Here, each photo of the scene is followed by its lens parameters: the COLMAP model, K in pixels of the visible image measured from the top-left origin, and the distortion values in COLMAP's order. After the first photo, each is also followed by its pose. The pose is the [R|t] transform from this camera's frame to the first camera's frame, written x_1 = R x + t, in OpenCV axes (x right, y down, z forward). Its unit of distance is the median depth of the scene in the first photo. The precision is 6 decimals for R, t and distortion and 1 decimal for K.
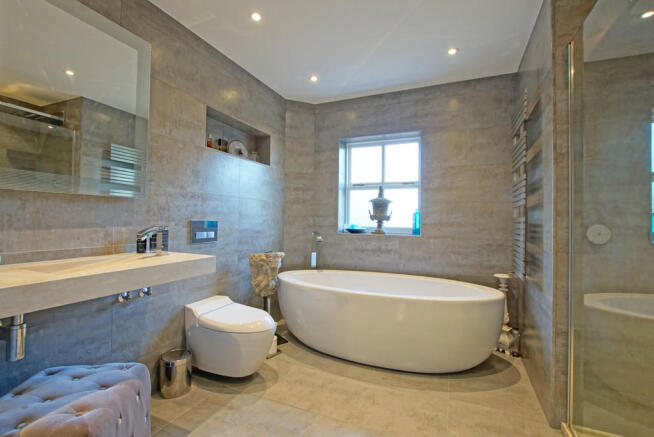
lens RADIAL K [[297.7, 0, 327.0], [0, 297.7, 218.5], [0, 0, 1]] dist [-0.001080, -0.000062]
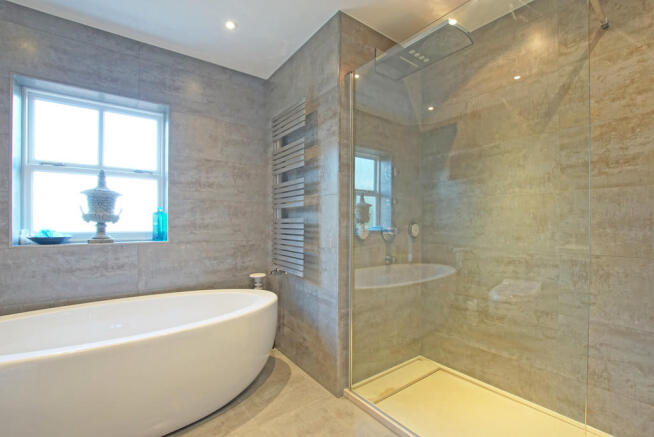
lens RADIAL K [[293.2, 0, 327.0], [0, 293.2, 225.0], [0, 0, 1]] dist [-0.024025, -0.000225]
pose [[0.505736, -0.018665, 0.862486, -0.131457], [0.000795, 0.999776, 0.021170, -0.000715], [-0.862688, -0.010021, 0.505638, 0.253755]]
